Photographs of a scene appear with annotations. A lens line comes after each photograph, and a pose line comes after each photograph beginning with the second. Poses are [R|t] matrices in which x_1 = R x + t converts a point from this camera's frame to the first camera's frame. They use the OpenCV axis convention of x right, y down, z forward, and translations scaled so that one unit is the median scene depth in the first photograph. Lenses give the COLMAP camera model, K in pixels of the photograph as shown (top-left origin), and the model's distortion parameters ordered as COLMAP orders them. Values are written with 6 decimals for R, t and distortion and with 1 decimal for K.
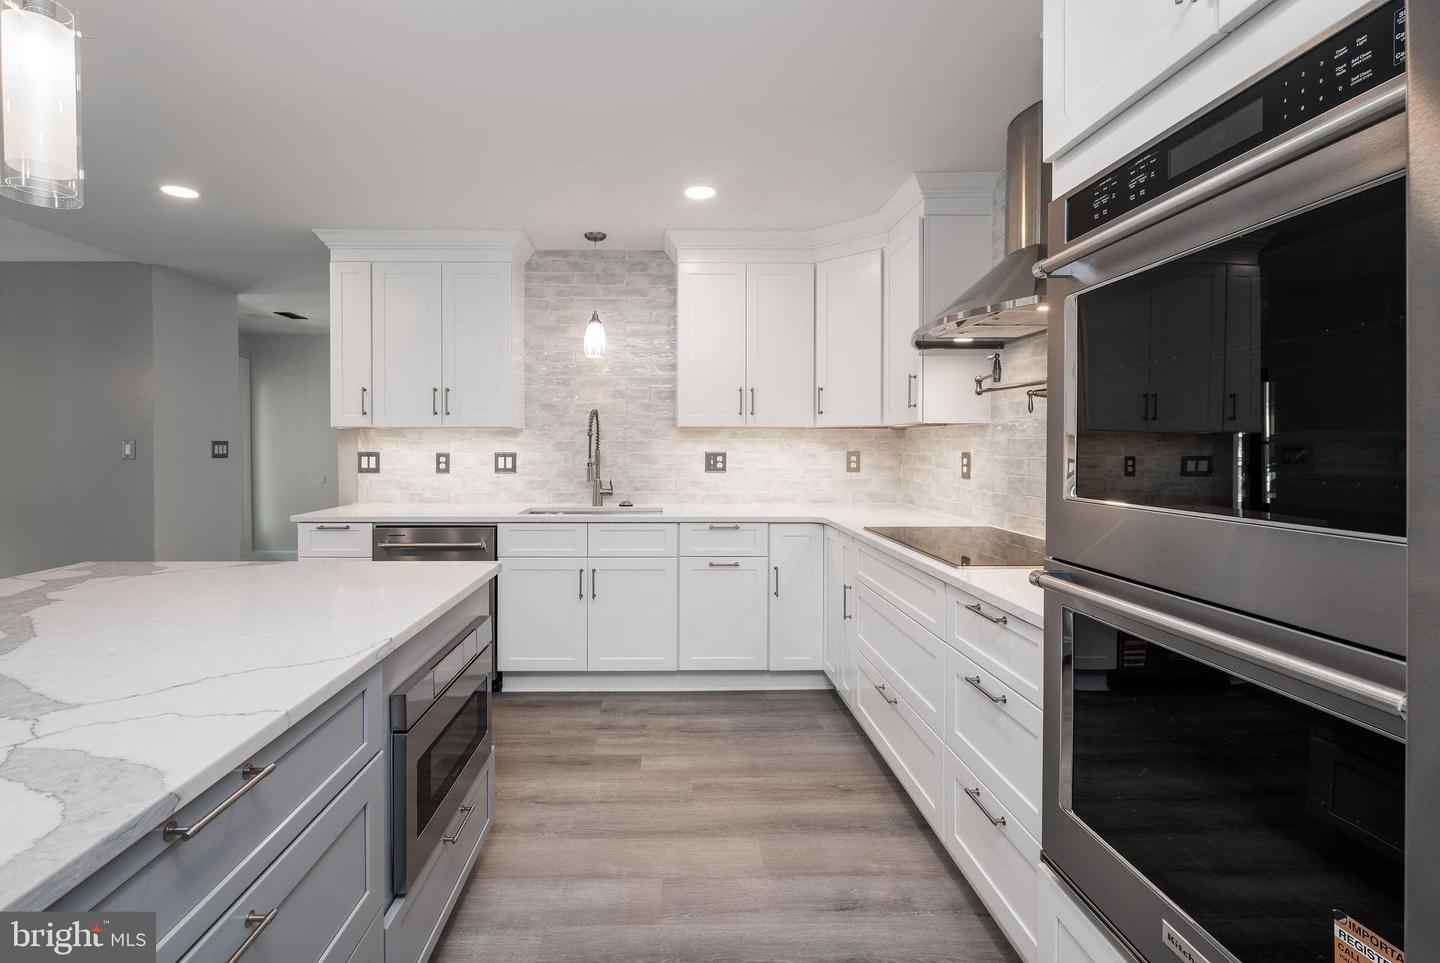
lens RADIAL K [[636.8, 0, 666.1], [0, 636.8, 453.0], [0, 0, 1]] dist [-0.001227, -0.000048]
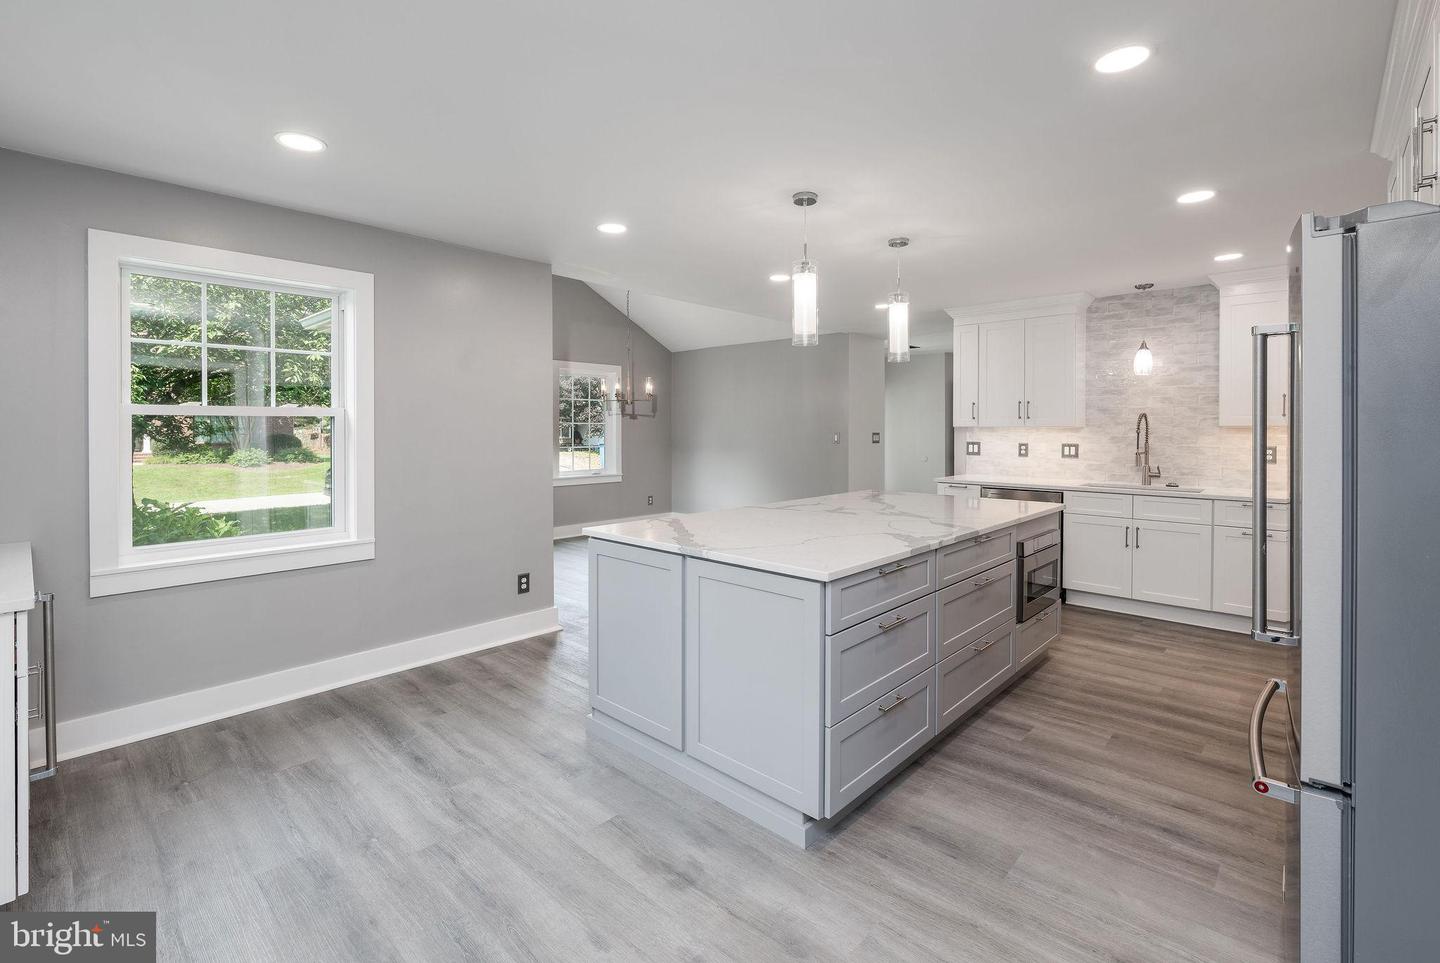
lens RADIAL K [[650.8, 0, 717.8], [0, 650.8, 432.3], [0, 0, 1]] dist [0.001151, 0.000079]
pose [[0.734121, 0.005544, -0.678996, 0.157417], [-0.009583, 0.999952, -0.002196, -0.015384], [0.678951, 0.008119, 0.734139, -0.601876]]
